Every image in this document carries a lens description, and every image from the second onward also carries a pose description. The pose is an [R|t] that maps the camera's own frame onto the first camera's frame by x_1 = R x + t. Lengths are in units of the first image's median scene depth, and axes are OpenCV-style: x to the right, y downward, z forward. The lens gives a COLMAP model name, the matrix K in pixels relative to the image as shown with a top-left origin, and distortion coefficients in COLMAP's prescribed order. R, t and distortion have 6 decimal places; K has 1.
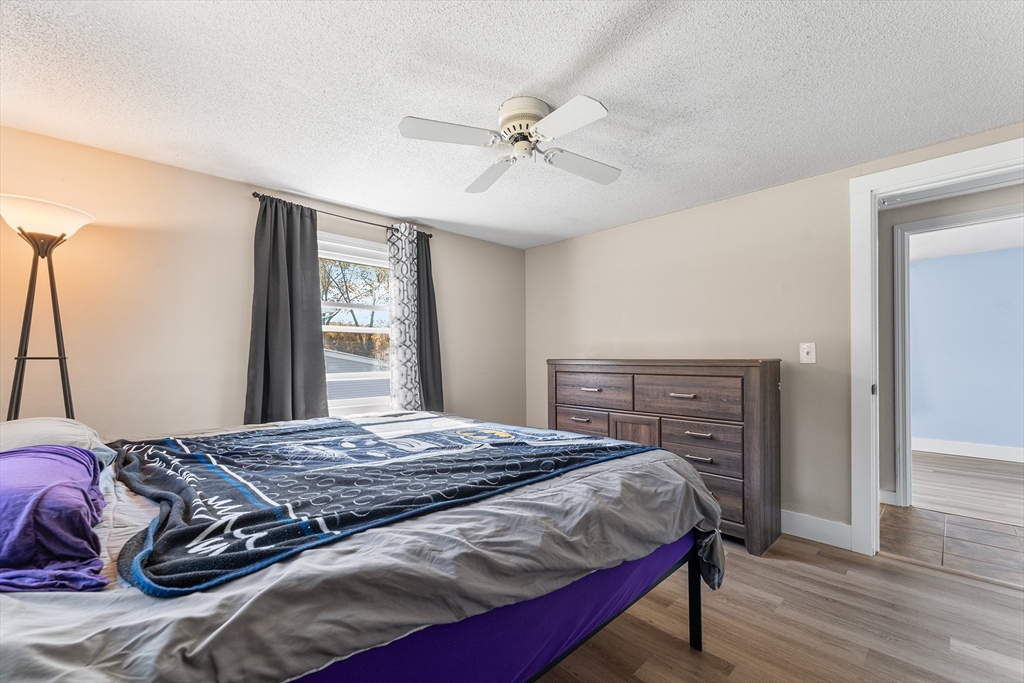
lens RADIAL K [[425.6, 0, 512.8], [0, 425.6, 335.4], [0, 0, 1]] dist [0.000728, -0.000034]
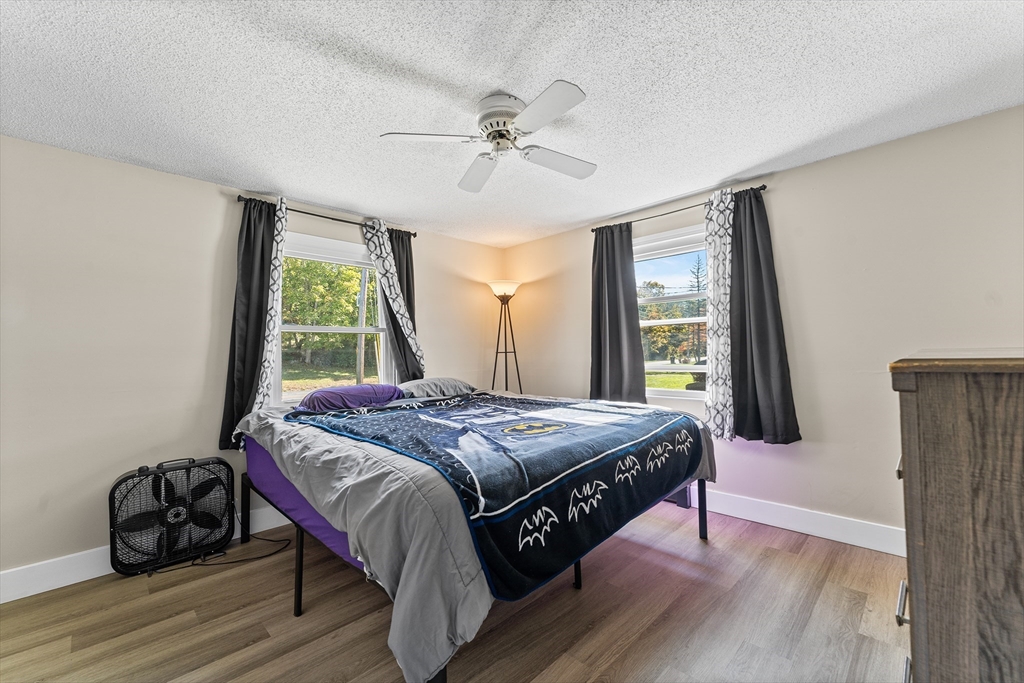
lens RADIAL K [[425.6, 0, 512.8], [0, 425.6, 335.4], [0, 0, 1]] dist [0.000728, -0.000034]
pose [[-0.000251, -0.029990, -0.999550, 0.689286], [0.068256, 0.997219, -0.029937, 0.023010], [0.997668, -0.068233, 0.001797, 0.679835]]
